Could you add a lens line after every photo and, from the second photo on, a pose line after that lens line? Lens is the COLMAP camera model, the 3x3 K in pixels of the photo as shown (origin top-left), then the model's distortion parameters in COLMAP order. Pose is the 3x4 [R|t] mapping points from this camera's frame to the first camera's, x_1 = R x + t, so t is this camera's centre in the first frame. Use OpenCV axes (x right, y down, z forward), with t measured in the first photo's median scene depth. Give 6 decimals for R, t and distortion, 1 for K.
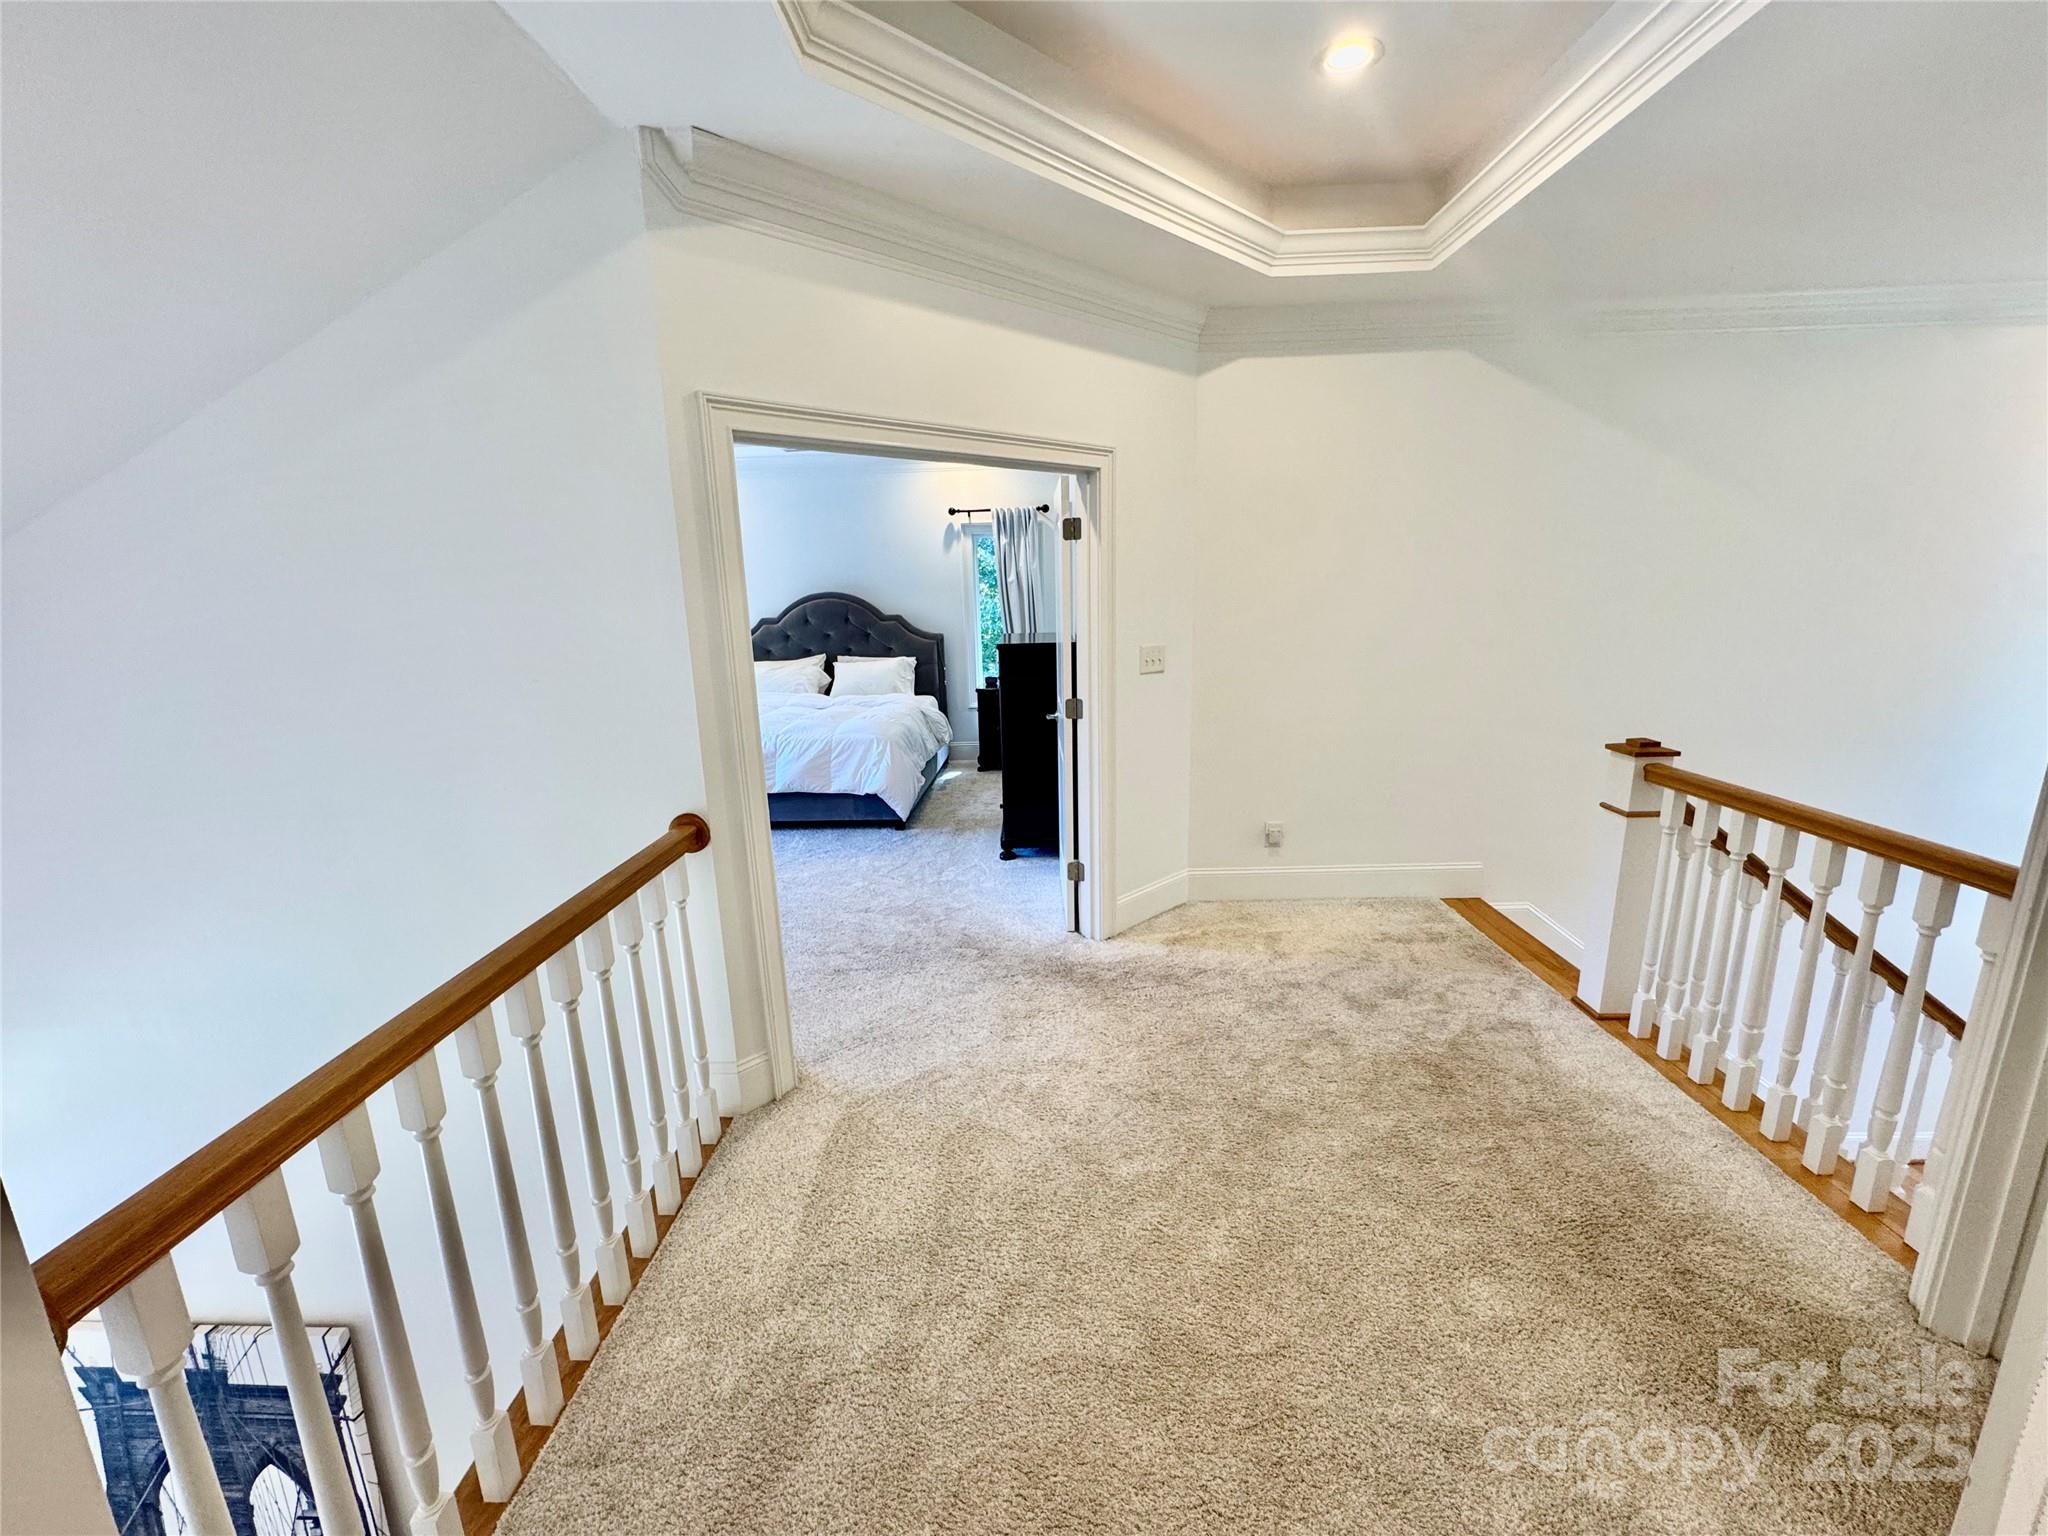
lens RADIAL K [[828.2, 0, 1027.3], [0, 828.2, 763.4], [0, 0, 1]] dist [-0.002791, -0.000152]
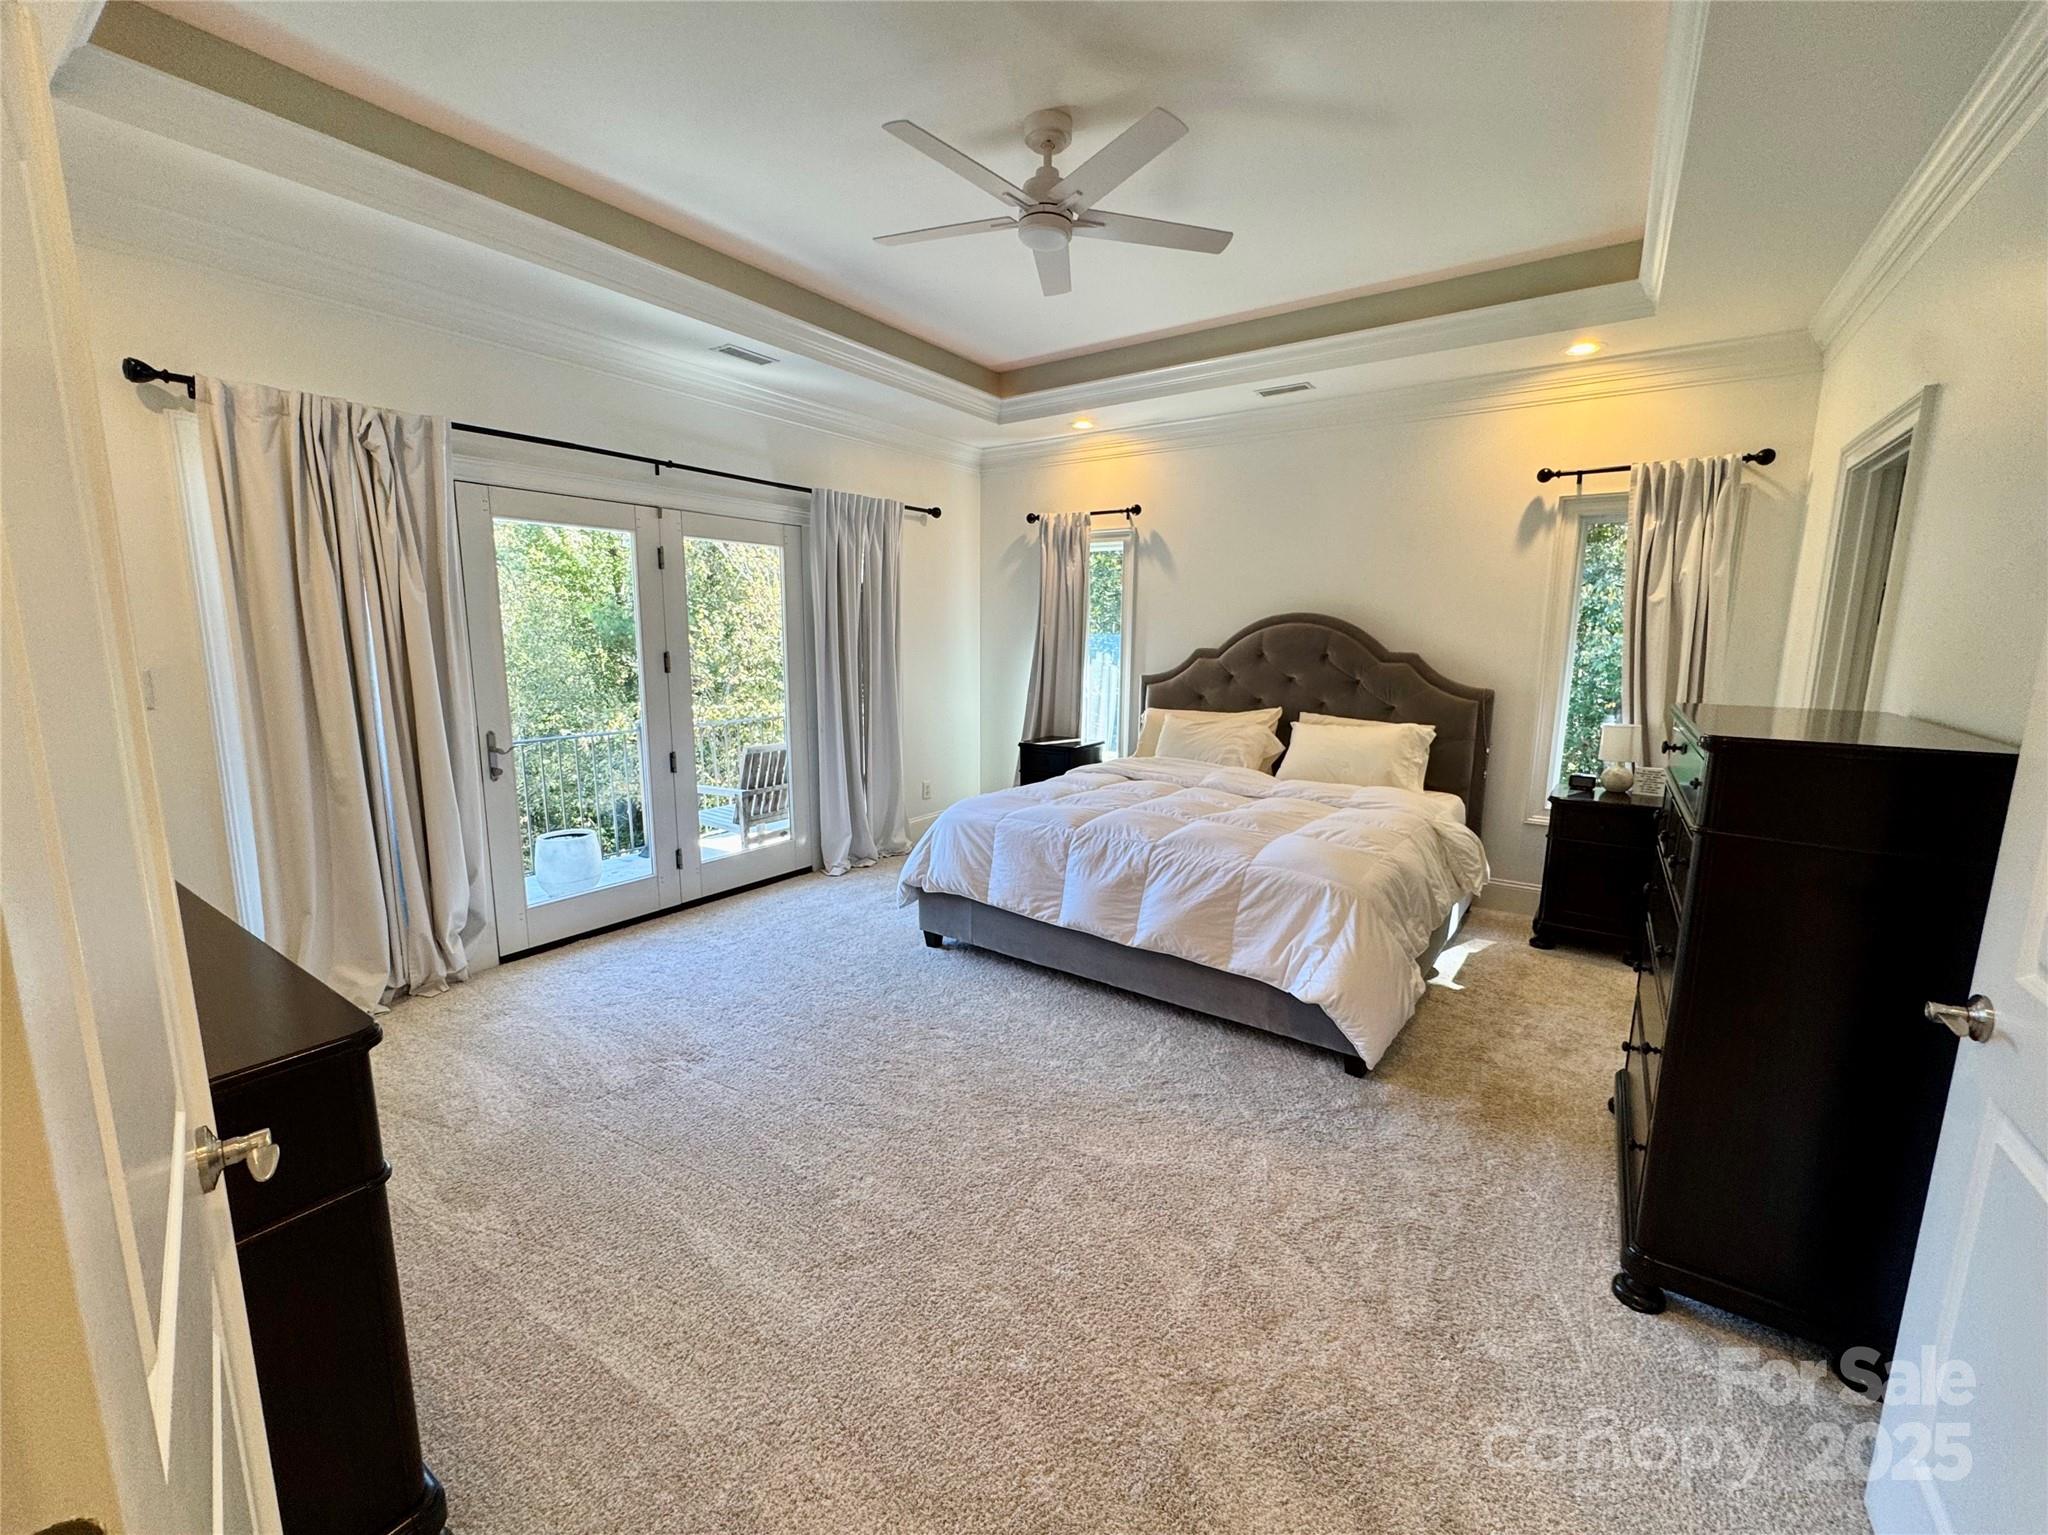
lens RADIAL K [[828.2, 0, 1025.8], [0, 828.2, 764.4], [0, 0, 1]] dist [-0.002791, -0.000152]
pose [[0.832814, 0.123620, -0.539573, -0.057390], [-0.149911, 0.988687, -0.004868, -0.056271], [0.532867, 0.084942, 0.841925, 0.359709]]
